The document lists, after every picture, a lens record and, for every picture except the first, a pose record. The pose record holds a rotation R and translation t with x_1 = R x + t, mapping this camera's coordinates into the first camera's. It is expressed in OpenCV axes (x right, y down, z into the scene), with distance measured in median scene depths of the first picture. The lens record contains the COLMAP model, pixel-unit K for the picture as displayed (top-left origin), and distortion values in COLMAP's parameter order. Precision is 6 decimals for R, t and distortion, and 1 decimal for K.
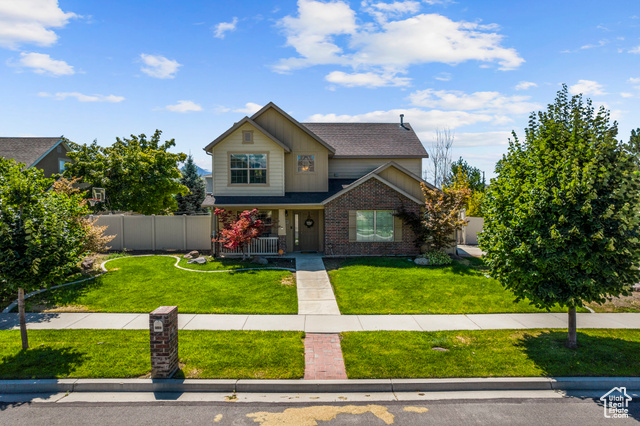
lens RADIAL K [[410.8, 0, 320.0], [0, 410.8, 213.0], [0, 0, 1]] dist [-0.088774, 0.076682]
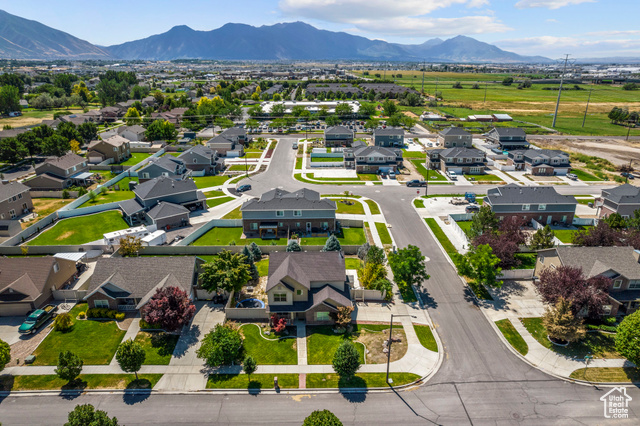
lens RADIAL K [[410.8, 0, 320.0], [0, 410.8, 213.0], [0, 0, 1]] dist [-0.088774, 0.076682]
pose [[0.999985, 0.004432, 0.003106, 0.098241], [-0.005187, 0.948816, 0.315785, -1.600692], [-0.001548, -0.315797, 0.948826, -1.579559]]
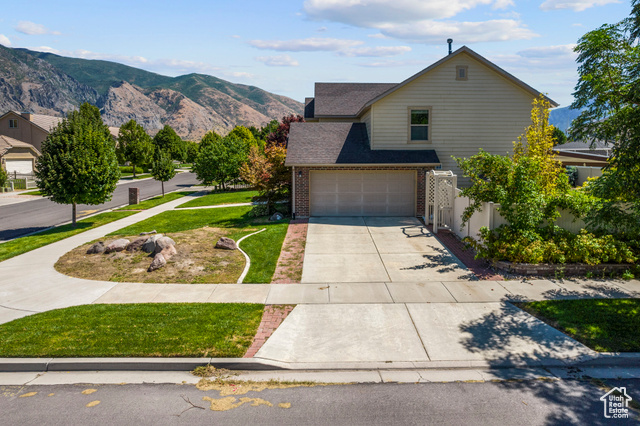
lens RADIAL K [[410.8, 0, 320.0], [0, 410.8, 213.0], [0, 0, 1]] dist [-0.088774, 0.076682]
pose [[-0.017743, 0.151376, -0.988317, 1.252714], [-0.036816, 0.987703, 0.151943, -0.055428], [0.999165, 0.039082, -0.011952, 1.067937]]
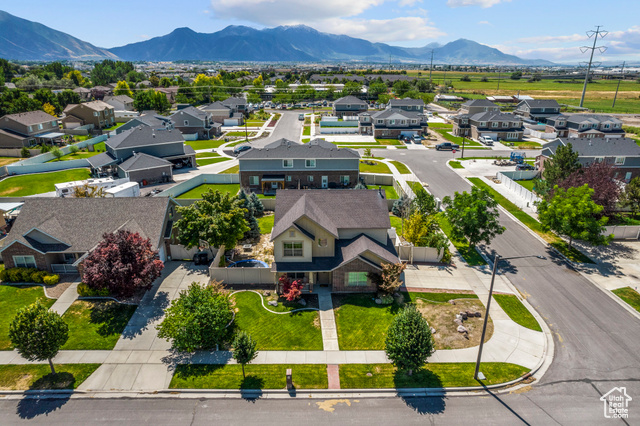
lens RADIAL K [[410.8, 0, 320.0], [0, 410.8, 213.0], [0, 0, 1]] dist [-0.088774, 0.076682]
pose [[0.999970, 0.007718, 0.000331, -0.050229], [-0.007443, 0.950992, 0.309125, -0.861070], [0.002071, -0.309118, 0.951022, -0.766739]]
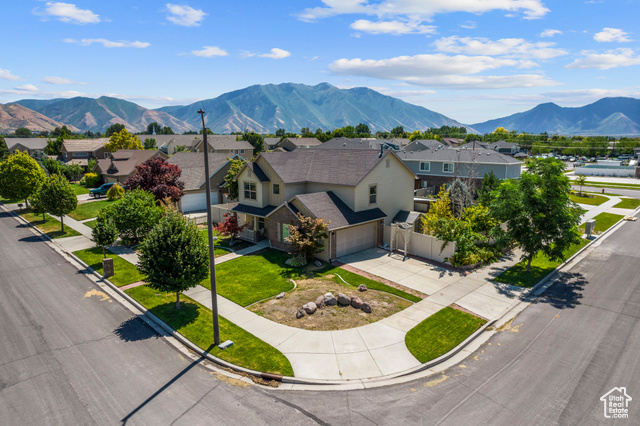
lens RADIAL K [[410.8, 0, 320.0], [0, 410.8, 213.0], [0, 0, 1]] dist [-0.088774, 0.076682]
pose [[0.690319, 0.132171, -0.711330, 1.322387], [-0.028963, 0.987432, 0.155366, -0.298923], [0.722925, -0.086650, 0.685471, -0.012084]]
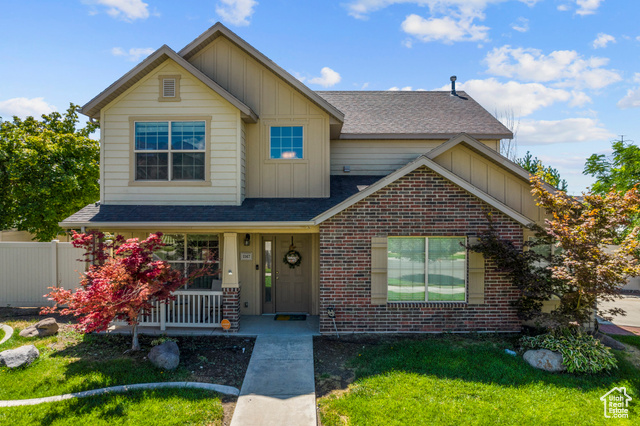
lens RADIAL K [[410.8, 0, 320.0], [0, 410.8, 213.0], [0, 0, 1]] dist [-0.088774, 0.076682]
pose [[0.999360, 0.005257, -0.035386, 0.027039], [-0.006323, 0.999527, -0.030097, -0.018228], [0.035211, 0.030301, 0.998920, 0.514023]]
